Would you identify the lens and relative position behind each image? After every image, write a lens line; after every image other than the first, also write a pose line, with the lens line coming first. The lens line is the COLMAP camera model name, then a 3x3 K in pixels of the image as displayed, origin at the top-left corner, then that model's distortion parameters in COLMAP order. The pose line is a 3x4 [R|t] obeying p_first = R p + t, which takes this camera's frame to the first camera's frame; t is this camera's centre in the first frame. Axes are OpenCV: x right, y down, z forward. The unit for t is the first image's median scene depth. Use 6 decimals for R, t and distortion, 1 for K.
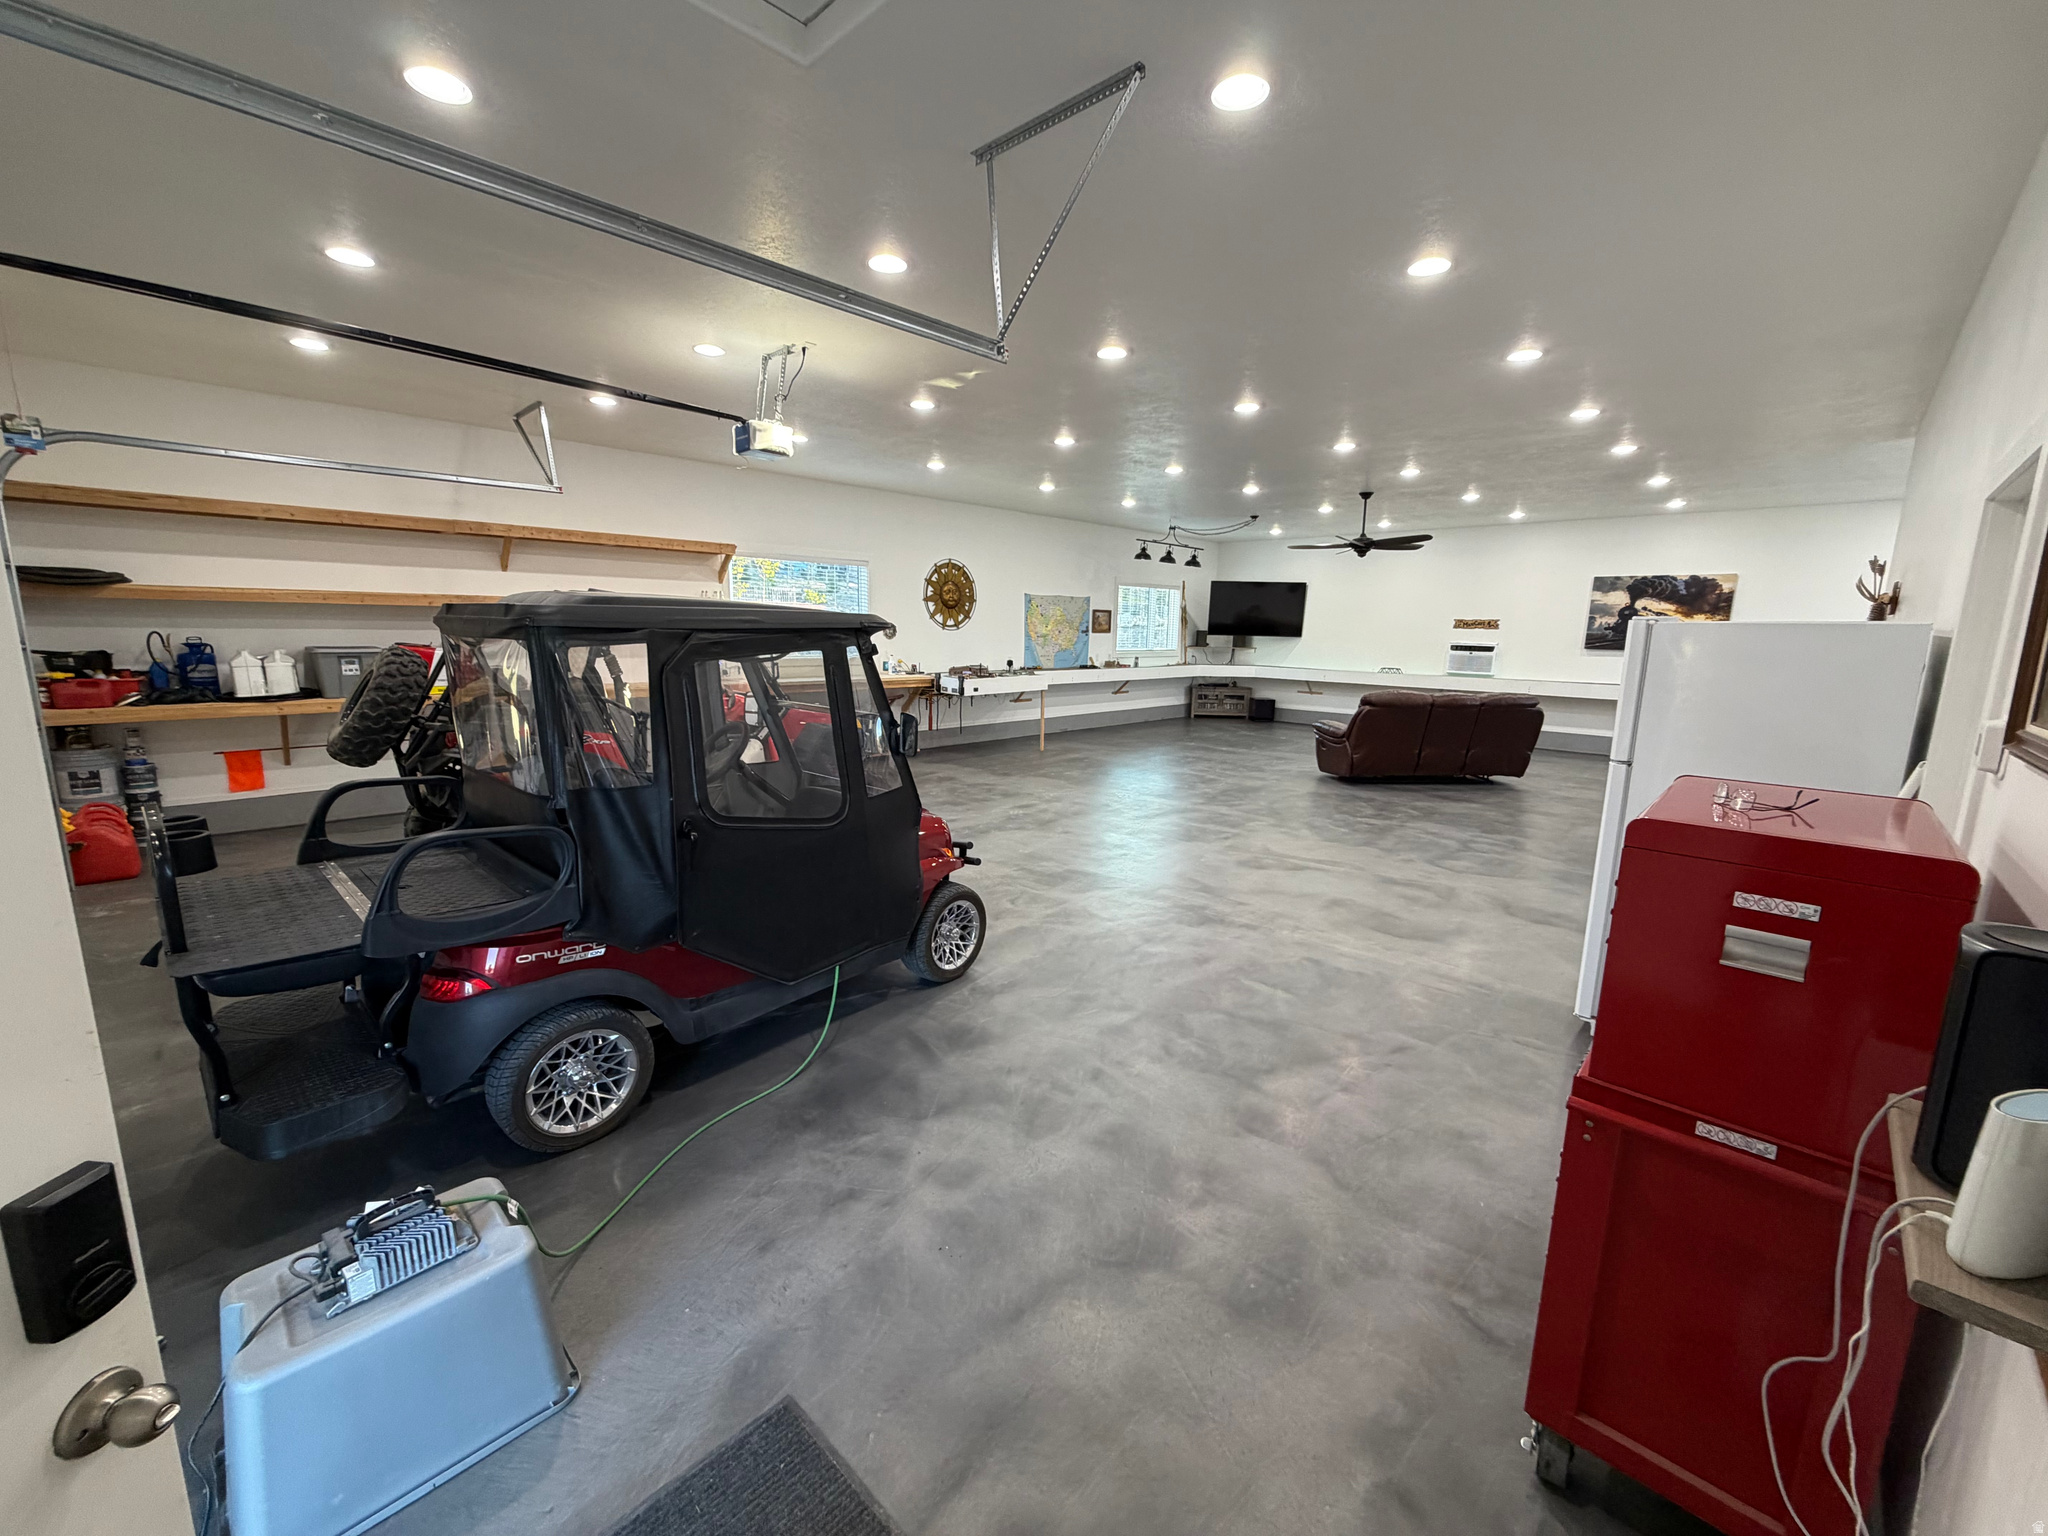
lens RADIAL K [[824.1, 0, 1024.0], [0, 824.1, 768.0], [0, 0, 1]] dist [0.015961, -0.000010]
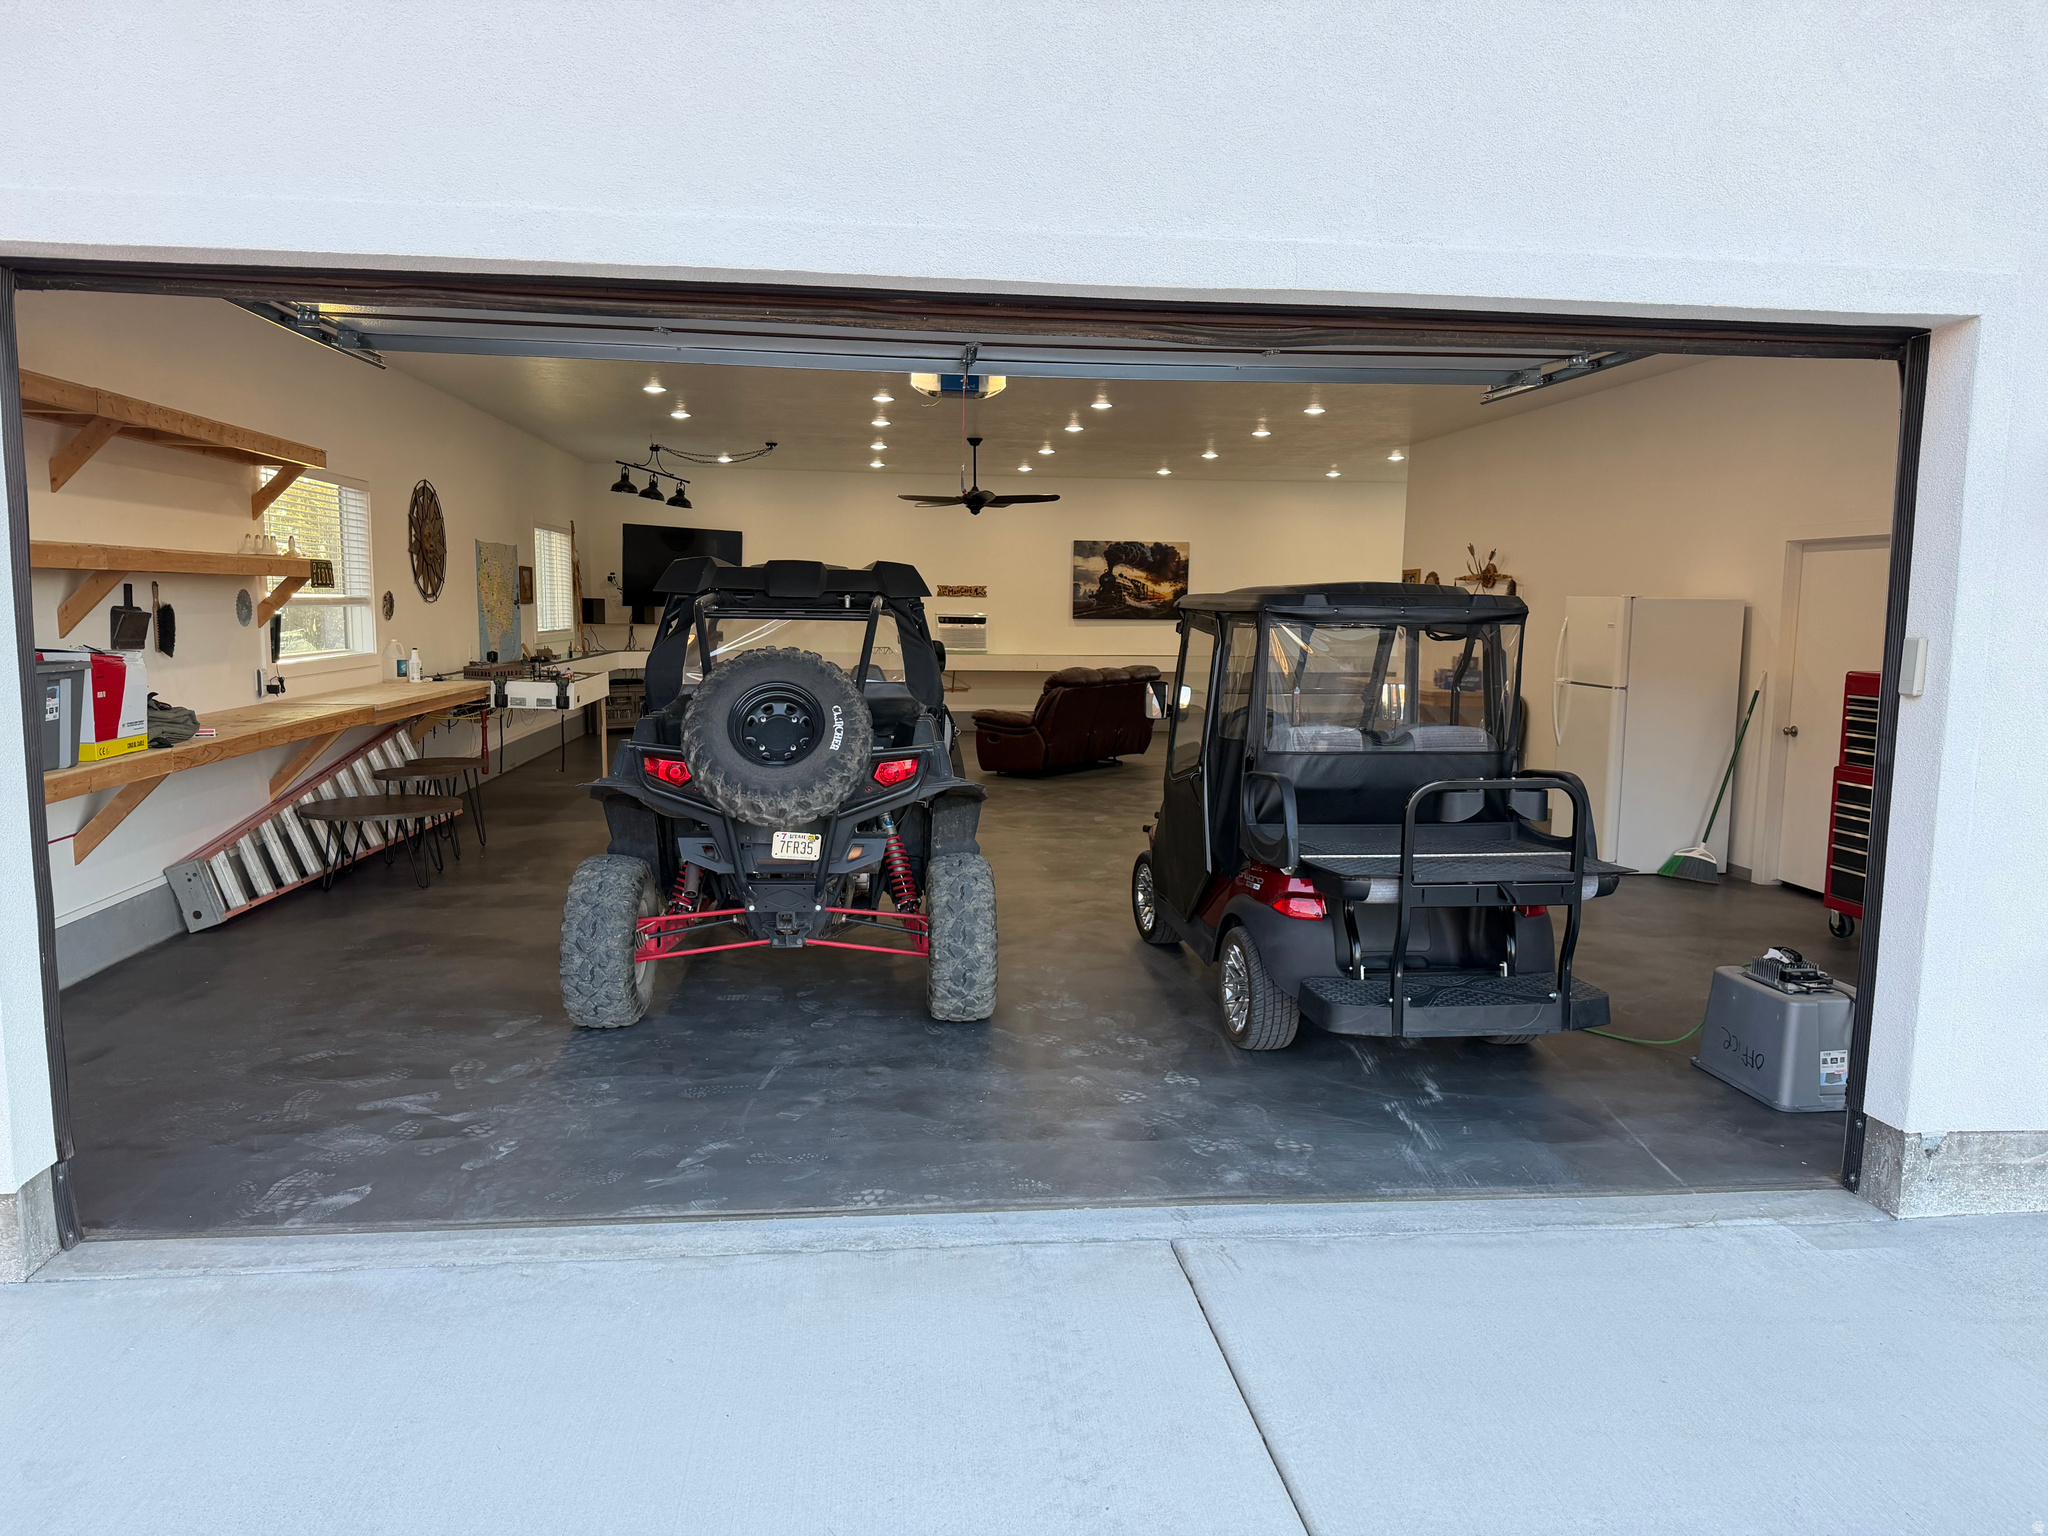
lens RADIAL K [[1443.5, 0, 1024.0], [0, 1443.5, 768.0], [0, 0, 1]] dist [0.203561, -0.000210]
pose [[0.639045, -0.099202, 0.762745, -0.615556], [0.132294, 0.991046, 0.018056, -0.016601], [-0.757707, 0.089368, 0.646447, 0.024647]]
